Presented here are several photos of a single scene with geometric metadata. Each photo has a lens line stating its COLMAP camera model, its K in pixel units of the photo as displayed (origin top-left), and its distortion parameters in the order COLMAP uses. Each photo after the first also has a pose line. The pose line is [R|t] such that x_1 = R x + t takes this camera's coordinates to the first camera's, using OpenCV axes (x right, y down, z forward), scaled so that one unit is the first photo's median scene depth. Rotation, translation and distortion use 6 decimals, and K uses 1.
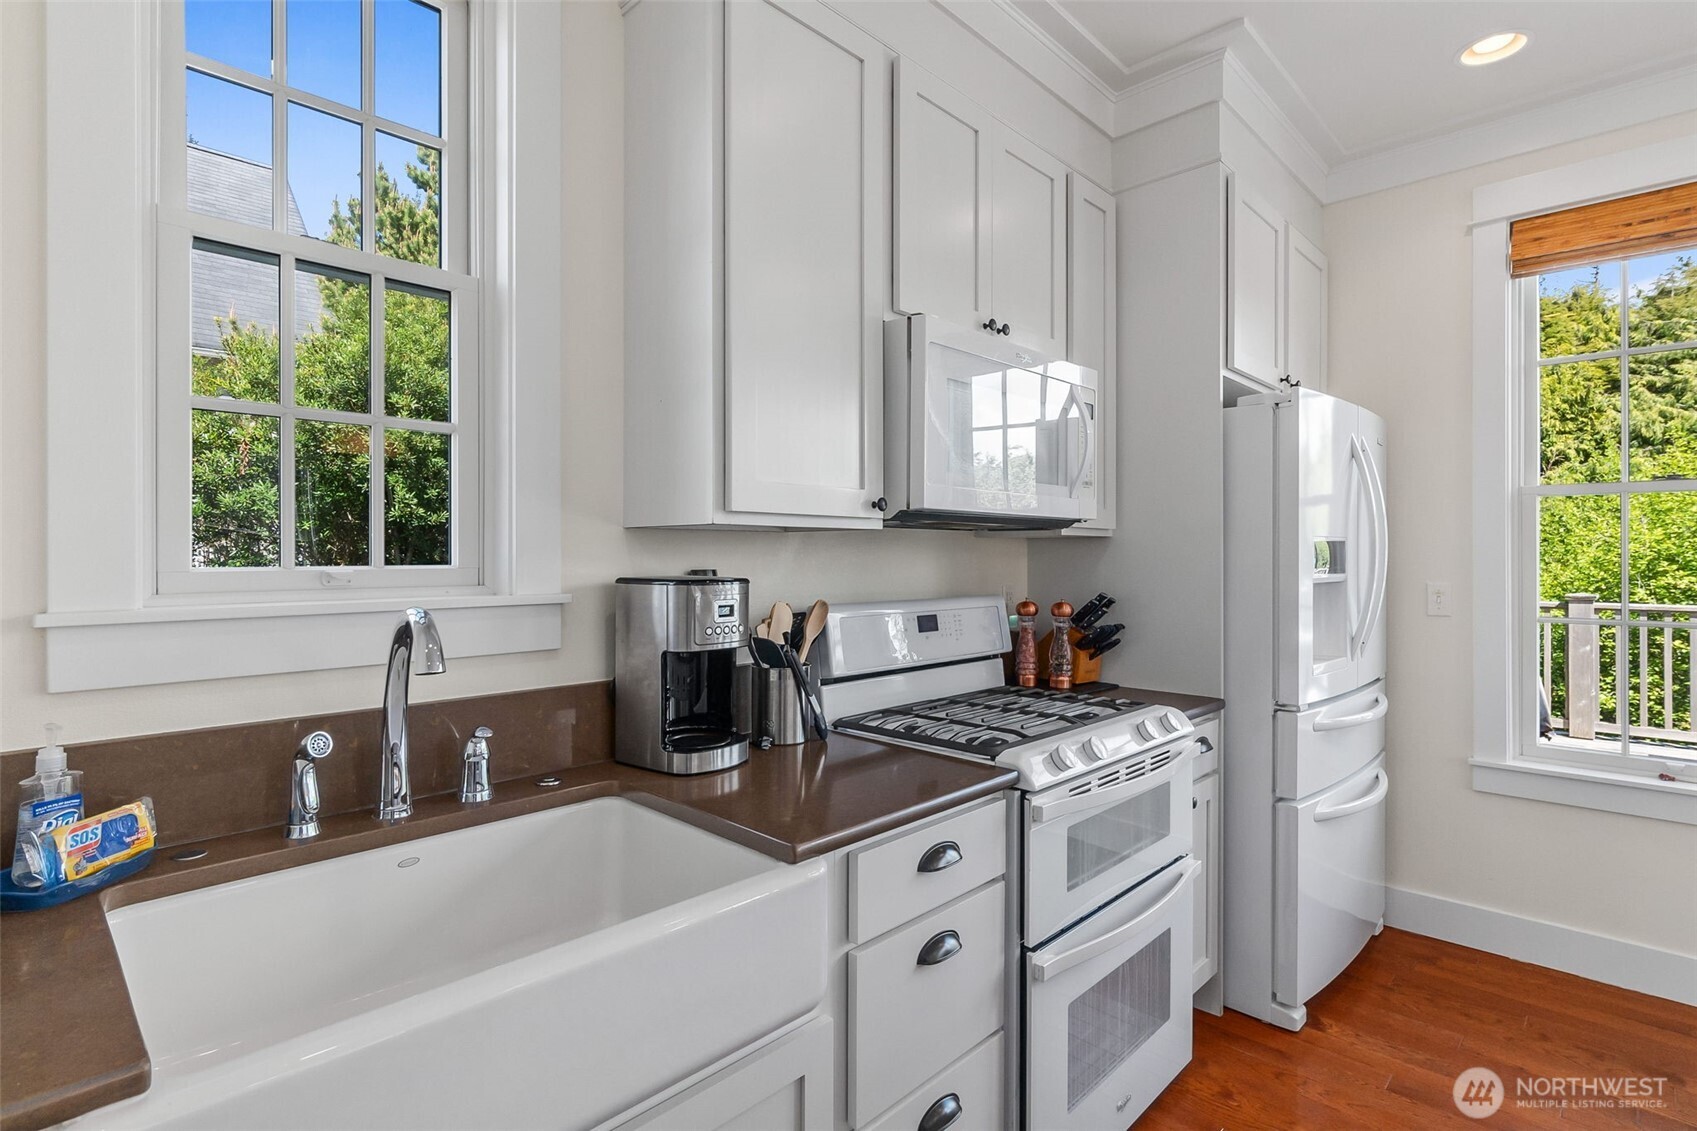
lens RADIAL K [[824.6, 0, 850.1], [0, 824.6, 561.2], [0, 0, 1]] dist [-0.004451, -0.000087]
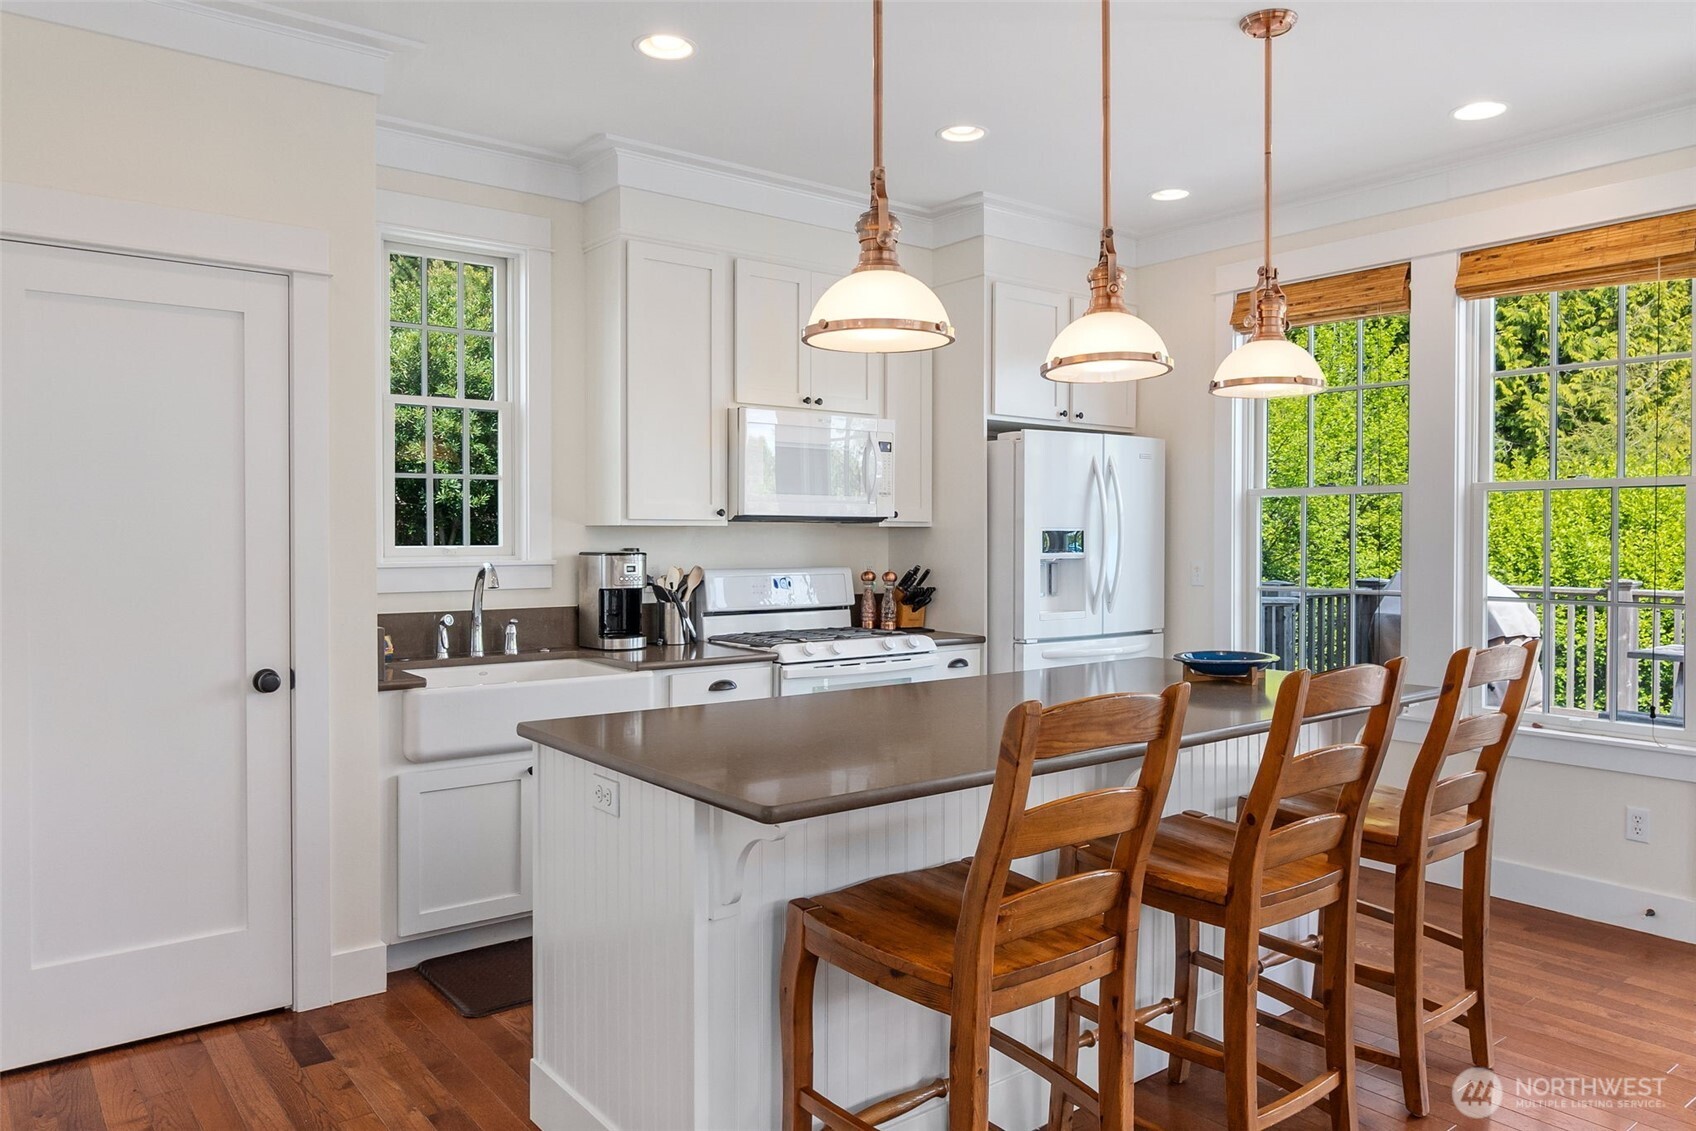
lens RADIAL K [[1137.7, 0, 846.5], [0, 1137.7, 562.6], [0, 0, 1]] dist [0.010417, -0.001524]
pose [[0.990688, 0.004472, -0.136076, 0.686261], [-0.002180, 0.999853, 0.016986, -0.001288], [0.136132, -0.016532, 0.990553, -1.530503]]
